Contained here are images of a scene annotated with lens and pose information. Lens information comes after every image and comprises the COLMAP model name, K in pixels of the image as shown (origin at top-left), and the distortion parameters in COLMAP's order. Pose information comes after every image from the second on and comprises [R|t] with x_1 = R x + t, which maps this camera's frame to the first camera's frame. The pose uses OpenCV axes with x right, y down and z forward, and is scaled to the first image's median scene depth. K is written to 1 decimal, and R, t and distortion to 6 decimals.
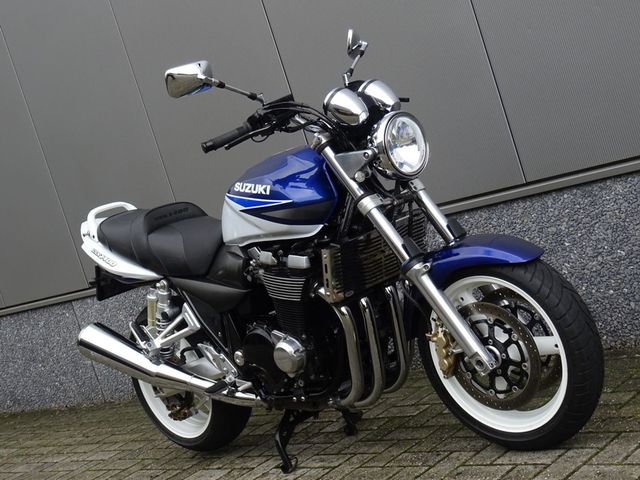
lens RADIAL K [[1104.2, 0, 320.0], [0, 1104.2, 240.0], [0, 0, 1]] dist [0.009242, 0.004943]
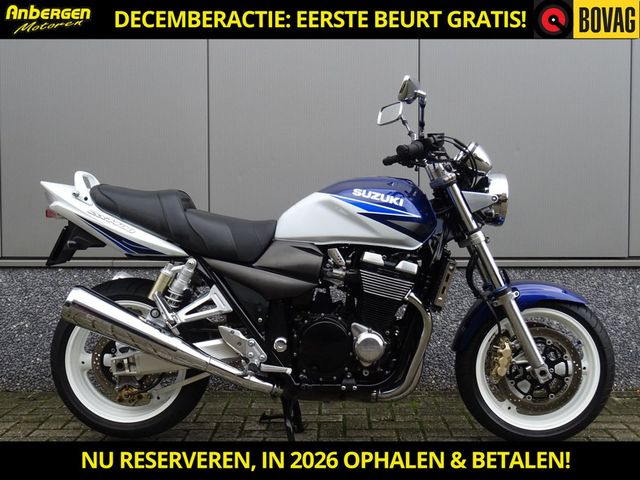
lens RADIAL K [[836.7, 0, 320.0], [0, 836.7, 240.0], [0, 0, 1]] dist [-0.002899, 0.000144]
pose [[0.674176, 0.266970, 0.688632, -0.664853], [-0.157534, 0.962907, -0.219074, 0.189514], [-0.721575, 0.039212, 0.691225, 0.420669]]
